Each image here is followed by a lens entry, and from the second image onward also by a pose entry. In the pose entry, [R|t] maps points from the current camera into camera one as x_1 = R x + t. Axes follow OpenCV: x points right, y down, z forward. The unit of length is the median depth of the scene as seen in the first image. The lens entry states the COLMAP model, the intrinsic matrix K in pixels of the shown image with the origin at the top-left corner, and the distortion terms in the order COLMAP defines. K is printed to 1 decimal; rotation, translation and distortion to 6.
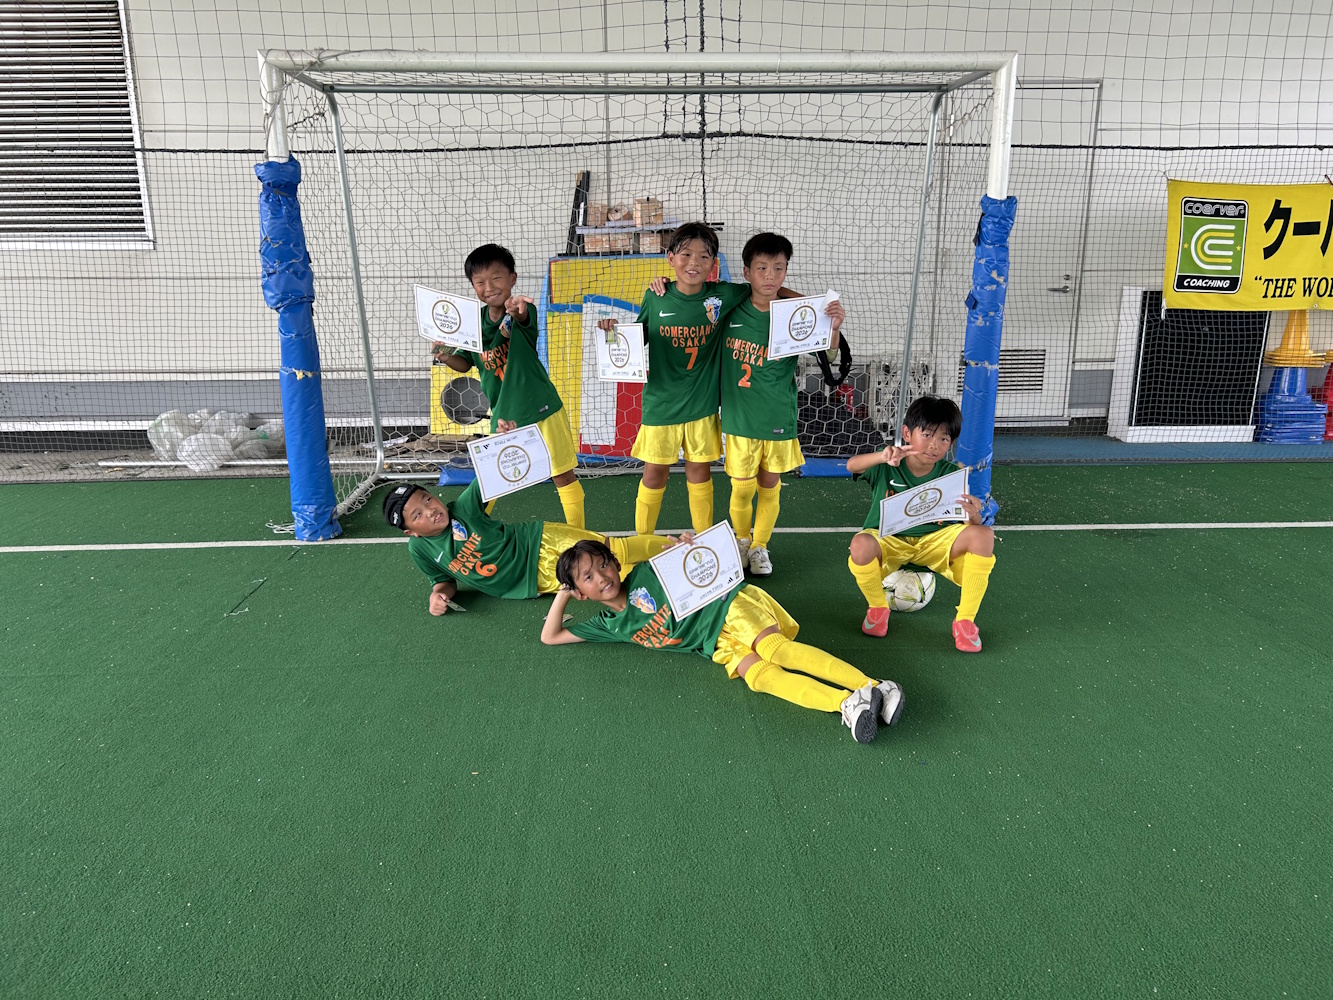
lens RADIAL K [[1004.0, 0, 670.7], [0, 1004.0, 496.3], [0, 0, 1]] dist [0.044811, -0.047391]
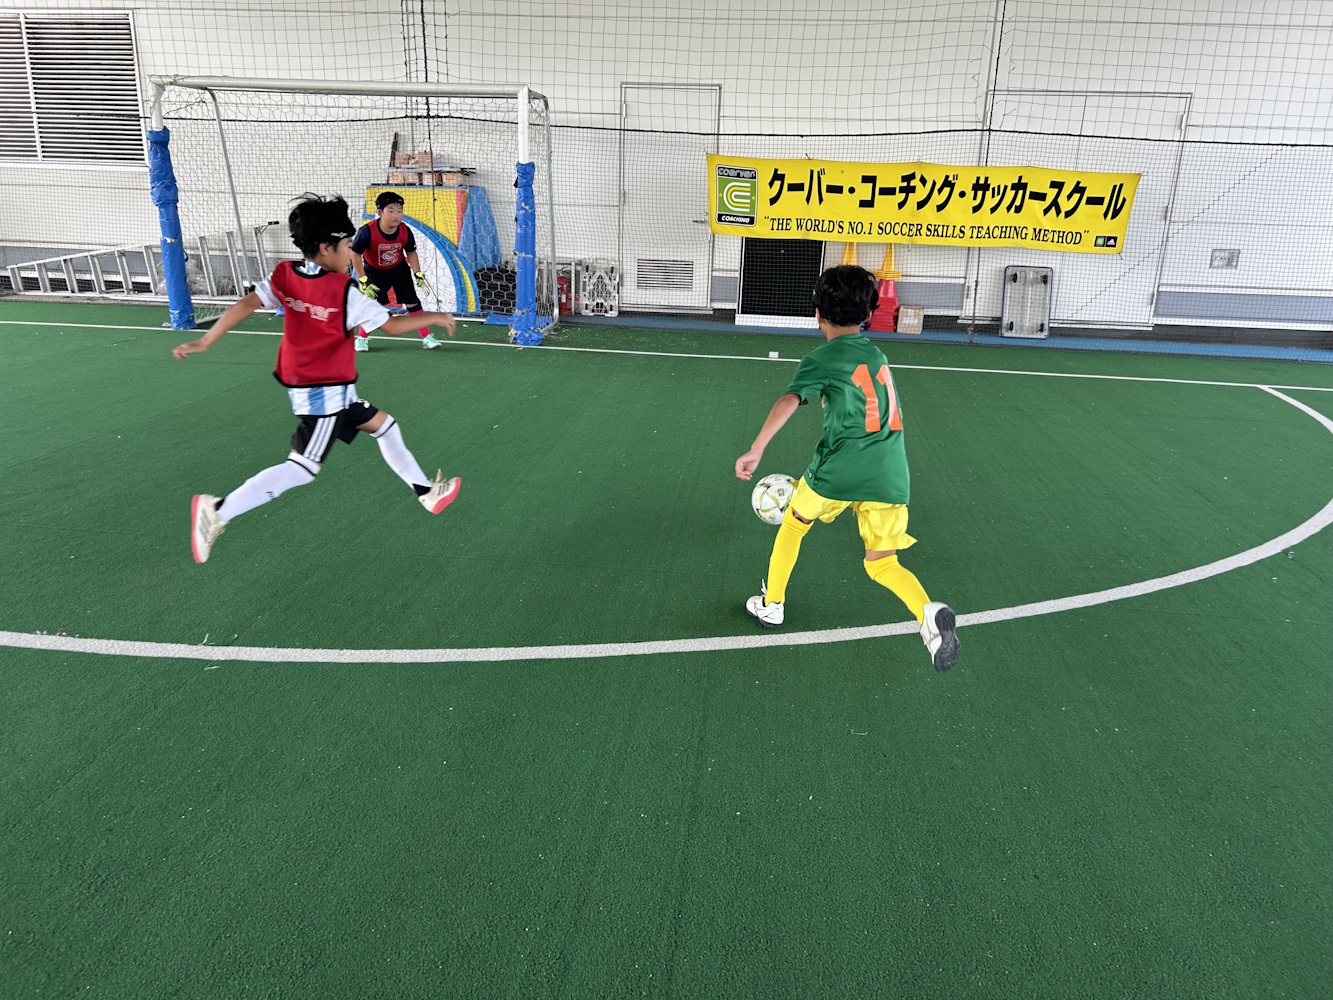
lens RADIAL K [[1004.0, 0, 660.4], [0, 1004.0, 484.5], [0, 0, 1]] dist [0.044811, -0.047391]
pose [[0.987794, 0.077953, -0.134857, 0.671025], [-0.071062, 0.995944, 0.055185, 0.134069], [0.138612, -0.044929, 0.989327, -0.638623]]
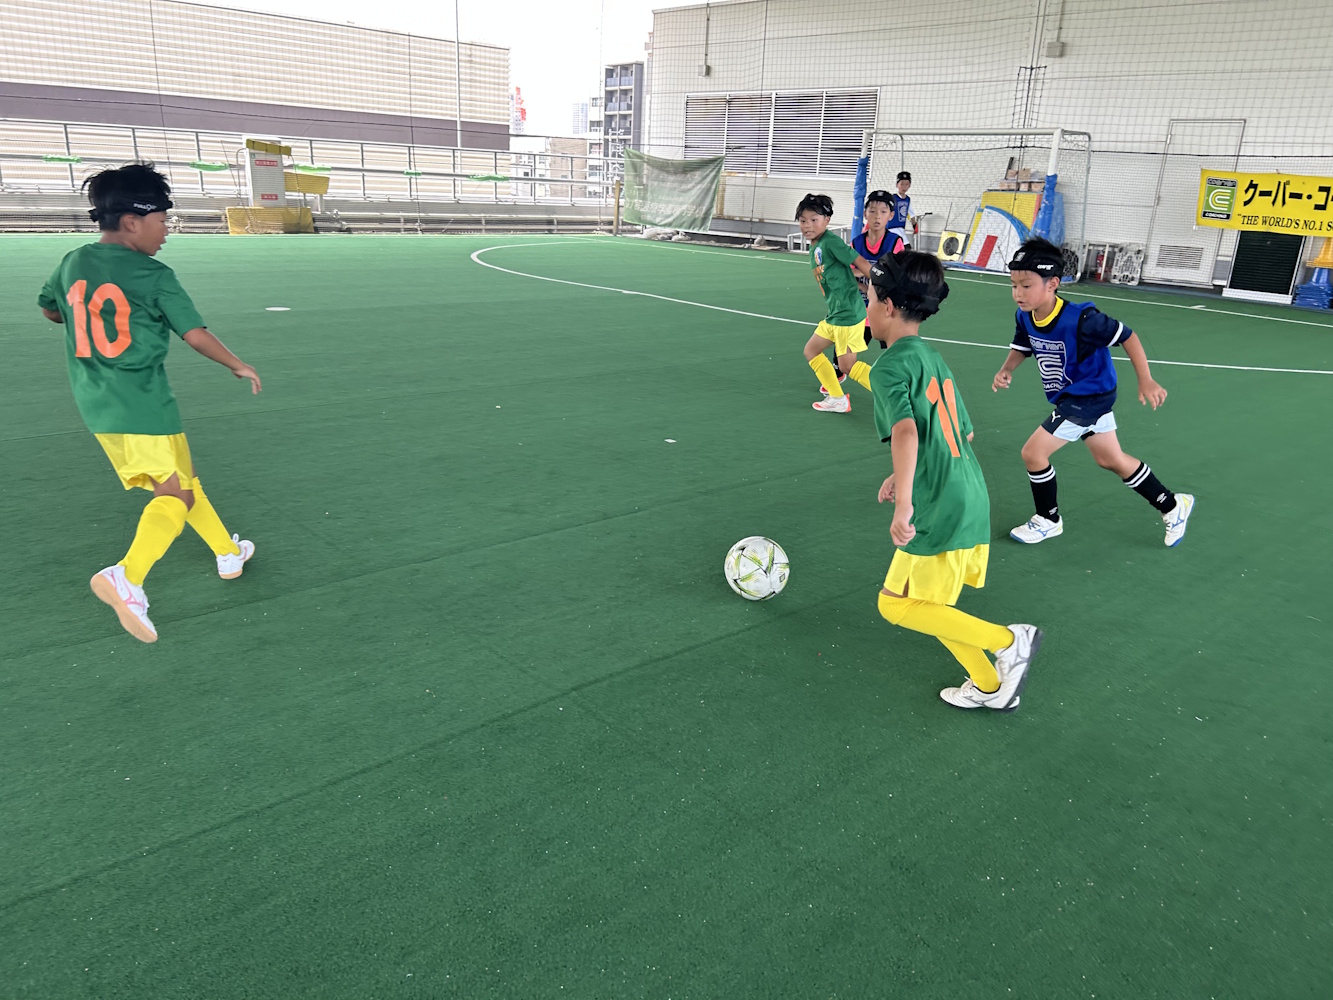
lens RADIAL K [[1004.0, 0, 668.7], [0, 1004.0, 504.6], [0, 0, 1]] dist [0.044811, -0.047391]
pose [[0.649941, 0.271704, -0.709756, 1.555255], [-0.228427, 0.960565, 0.158542, 0.342676], [0.724844, 0.059085, 0.686375, -1.457192]]
